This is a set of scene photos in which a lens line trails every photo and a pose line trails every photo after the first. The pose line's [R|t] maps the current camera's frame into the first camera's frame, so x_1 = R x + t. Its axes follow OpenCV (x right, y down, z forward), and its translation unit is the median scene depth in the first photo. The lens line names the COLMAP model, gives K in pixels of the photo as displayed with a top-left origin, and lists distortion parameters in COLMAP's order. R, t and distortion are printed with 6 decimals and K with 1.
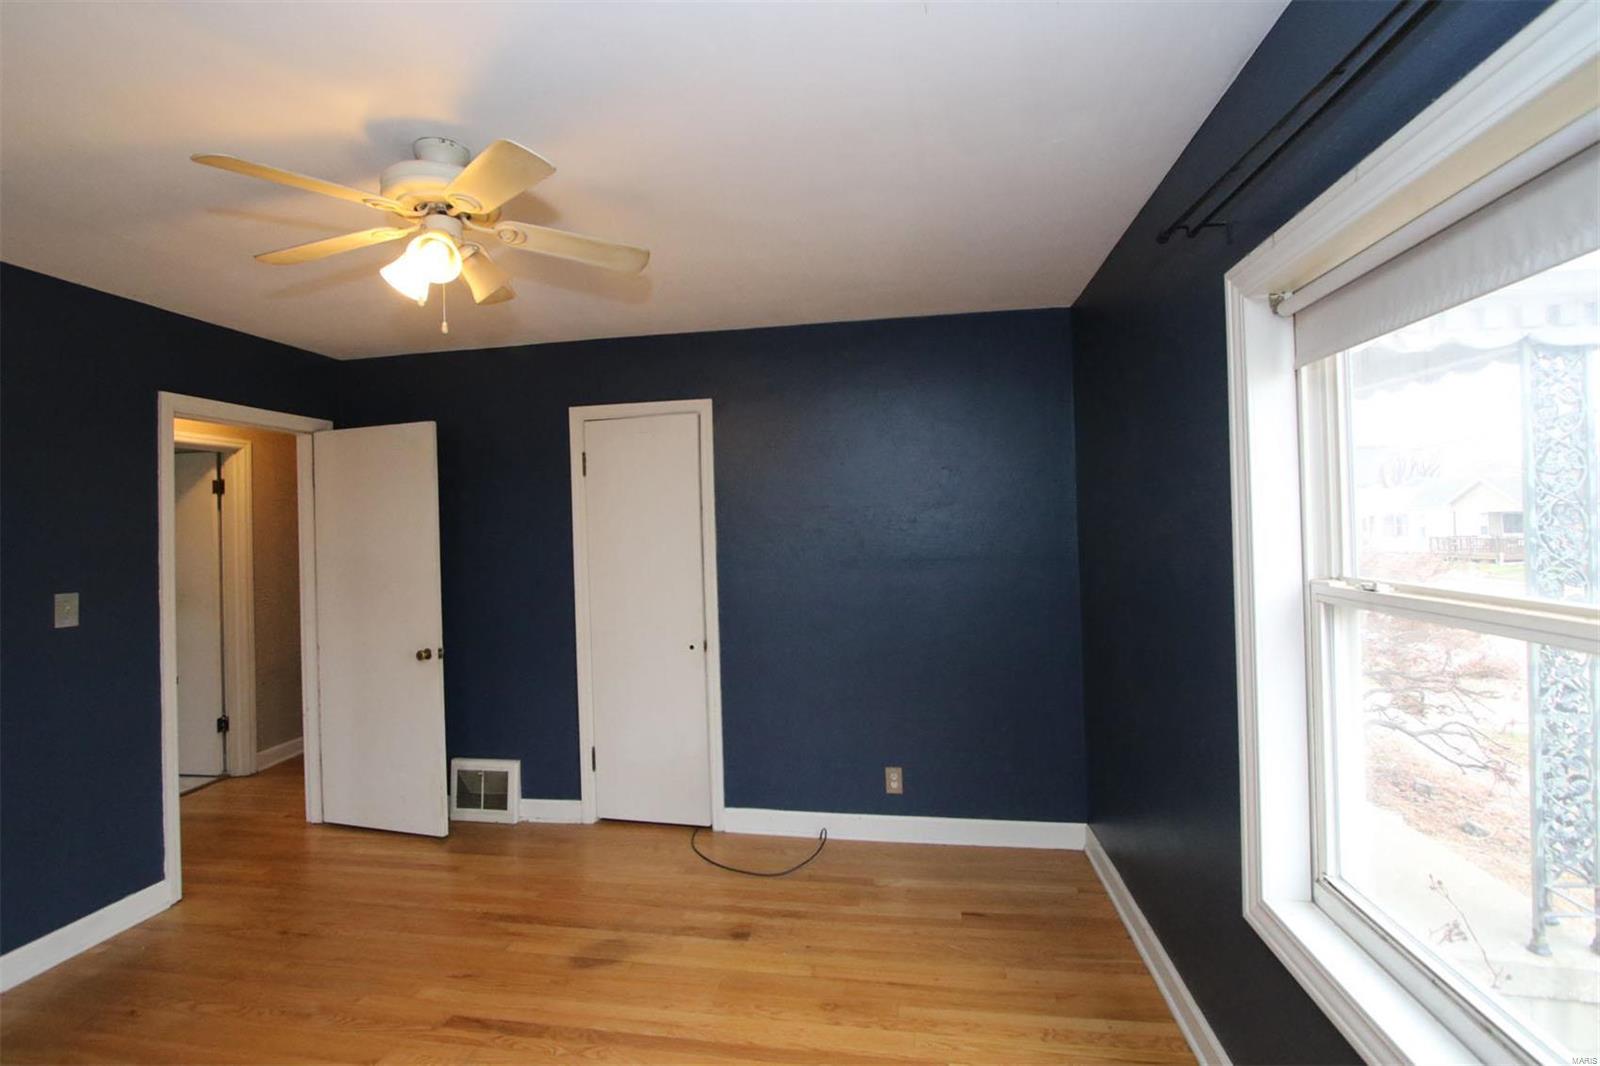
lens RADIAL K [[726.0, 0, 787.1], [0, 726.0, 518.1], [0, 0, 1]] dist [-0.018458, 0.001245]
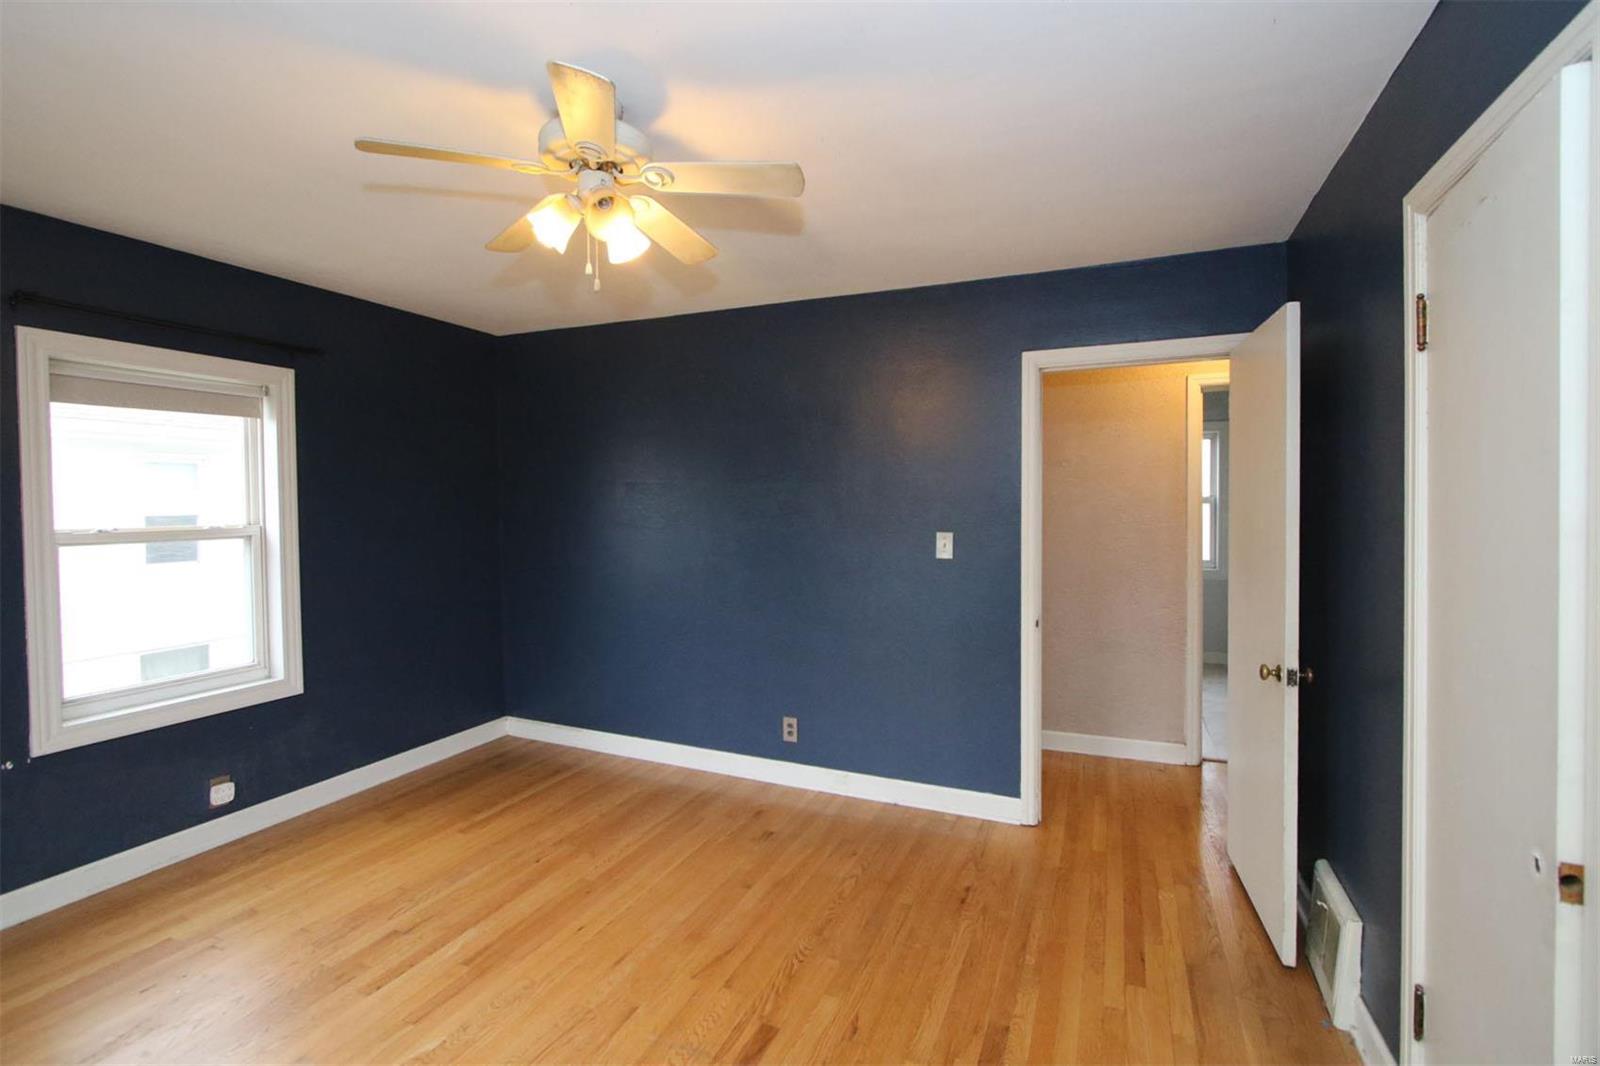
lens RADIAL K [[726.0, 0, 787.1], [0, 726.0, 518.1], [0, 0, 1]] dist [-0.018458, 0.001245]
pose [[-0.251070, 0.051613, -0.966592, 0.300627], [0.028677, 0.998536, 0.045870, 0.013018], [0.967544, -0.016202, -0.252182, 1.021949]]
